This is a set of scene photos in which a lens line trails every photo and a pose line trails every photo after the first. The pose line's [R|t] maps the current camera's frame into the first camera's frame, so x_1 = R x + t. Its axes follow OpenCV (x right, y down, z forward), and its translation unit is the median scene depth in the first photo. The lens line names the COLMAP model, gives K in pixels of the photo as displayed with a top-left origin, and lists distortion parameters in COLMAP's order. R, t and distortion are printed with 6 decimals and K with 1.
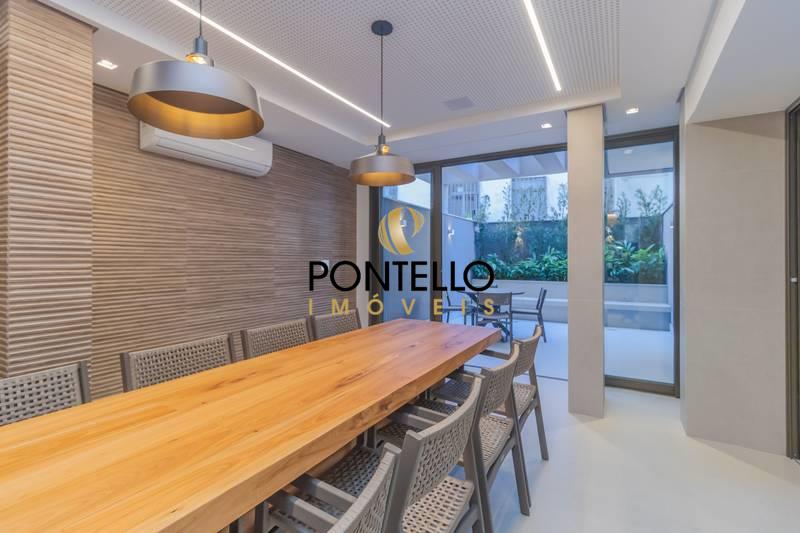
lens RADIAL K [[368.0, 0, 403.1], [0, 368.0, 260.4], [0, 0, 1]] dist [0.000804, 0.000698]
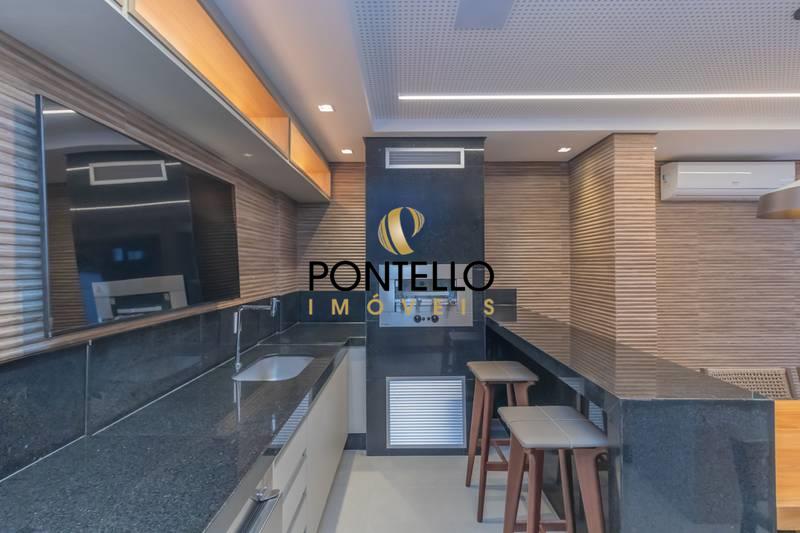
lens RADIAL K [[368.0, 0, 403.1], [0, 368.0, 260.4], [0, 0, 1]] dist [0.000804, 0.000698]
pose [[0.503507, -0.011923, -0.863909, -0.031971], [0.005524, 0.999929, -0.010581, -0.040382], [0.863973, 0.000555, 0.503537, -0.185617]]
